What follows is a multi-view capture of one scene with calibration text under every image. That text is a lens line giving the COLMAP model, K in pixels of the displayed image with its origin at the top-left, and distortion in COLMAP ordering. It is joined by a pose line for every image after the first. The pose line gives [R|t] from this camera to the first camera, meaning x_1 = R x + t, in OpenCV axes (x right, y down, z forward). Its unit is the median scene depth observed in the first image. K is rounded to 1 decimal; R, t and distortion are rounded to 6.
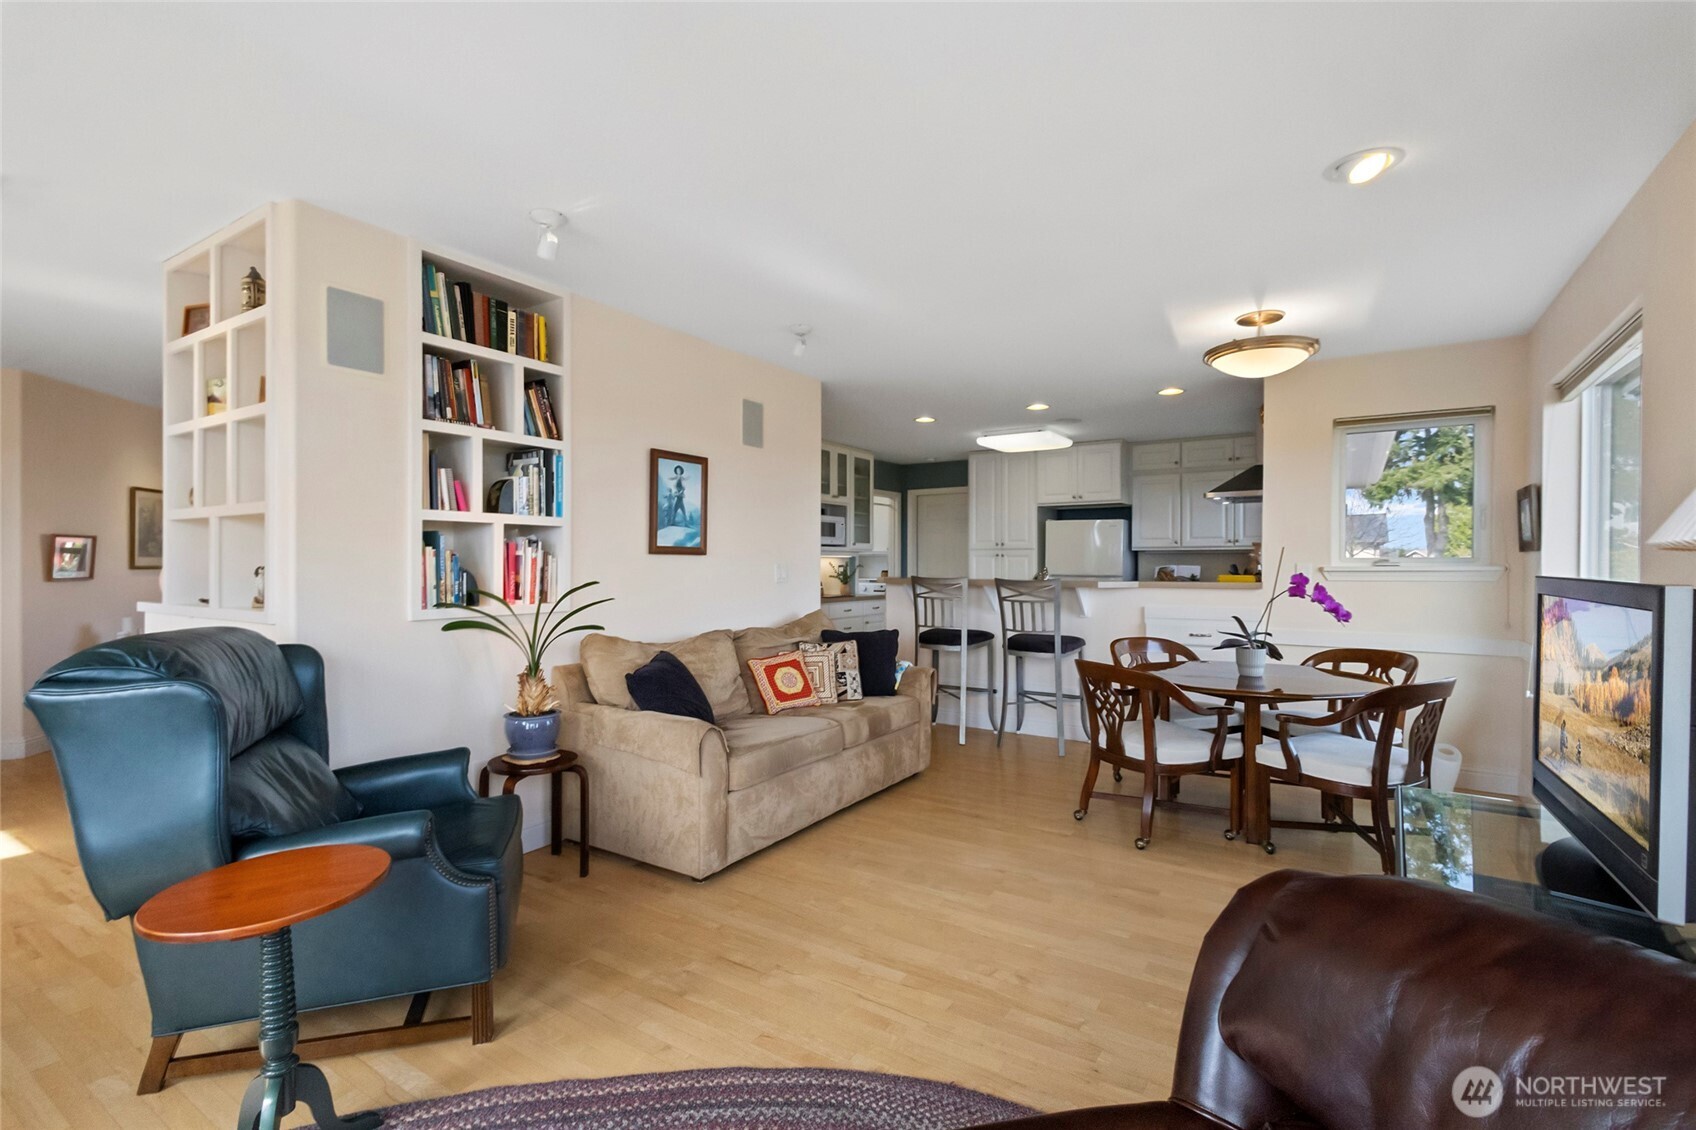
lens RADIAL K [[780.6, 0, 846.1], [0, 780.6, 566.9], [0, 0, 1]] dist [0.000287, 0.000207]
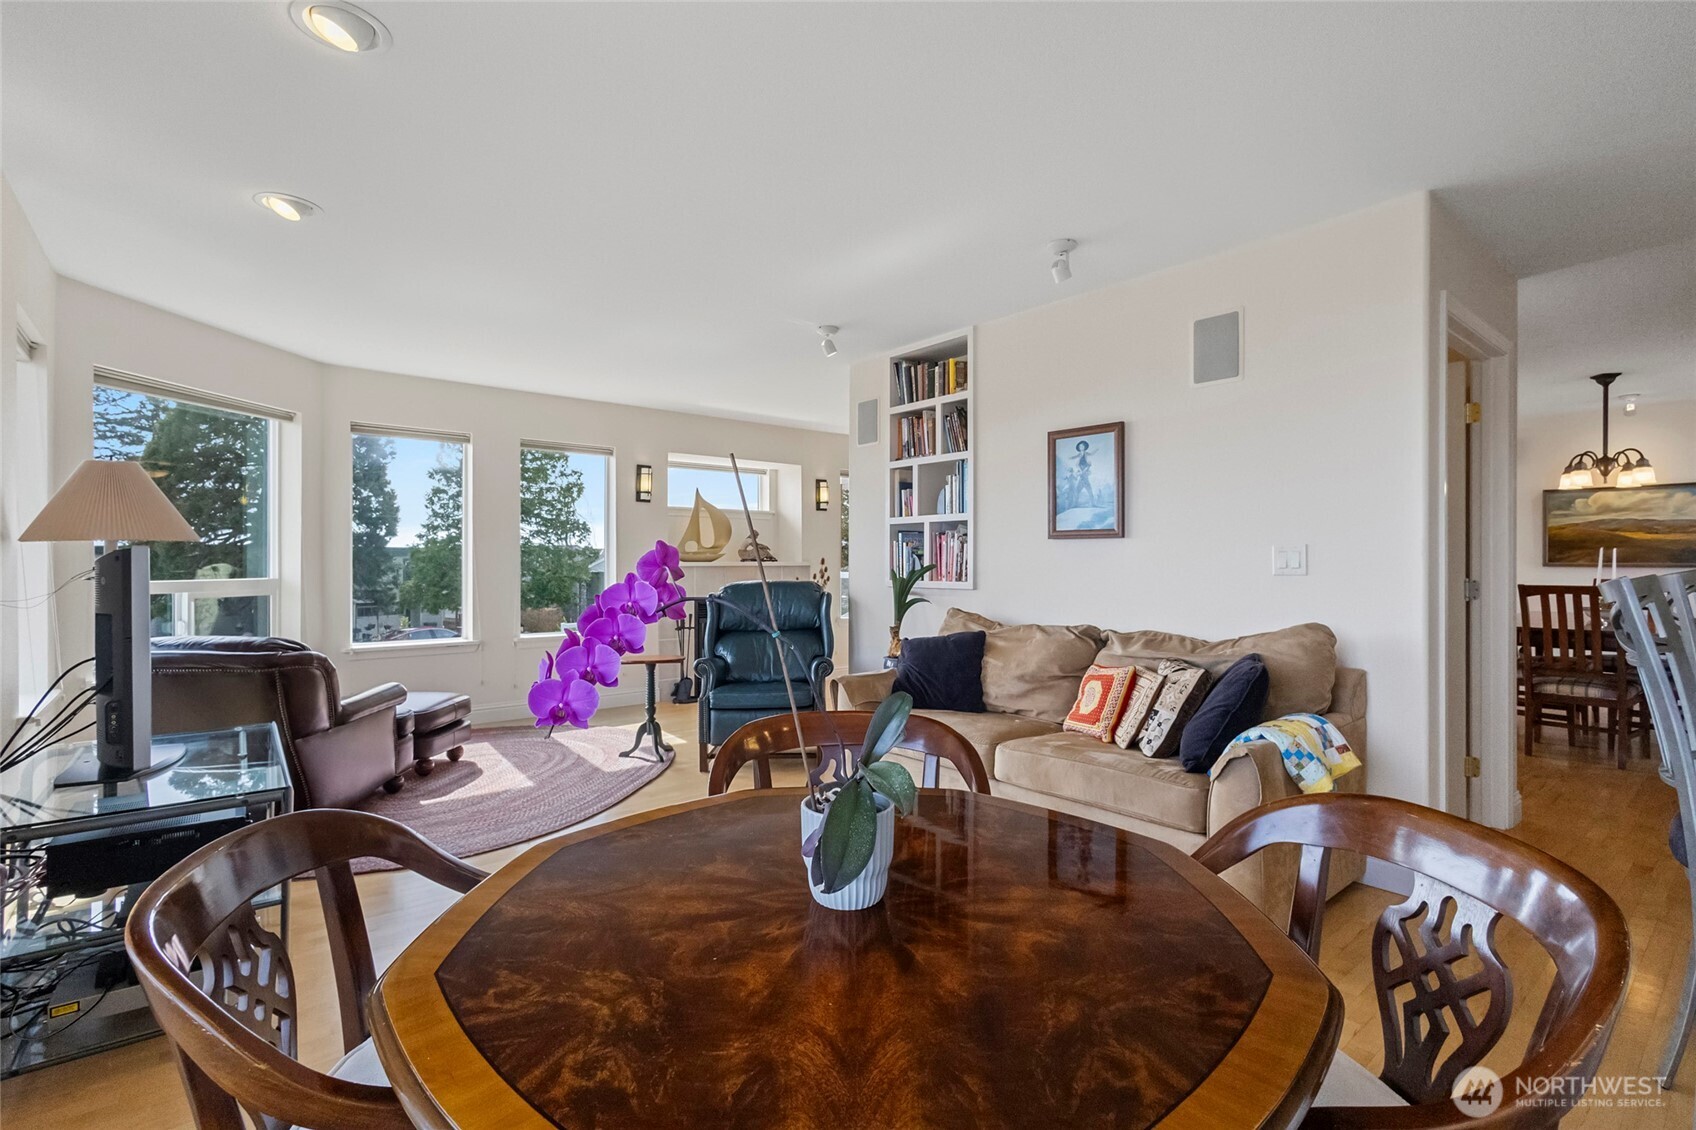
lens RADIAL K [[780.1, 0, 850.6], [0, 780.1, 565.6], [0, 0, 1]] dist [0.012921, -0.005044]
pose [[-0.283752, 0.003157, -0.958892, 0.765088], [-0.002510, 0.999989, 0.004035, 0.013532], [0.958894, 0.003552, -0.283741, 1.032868]]
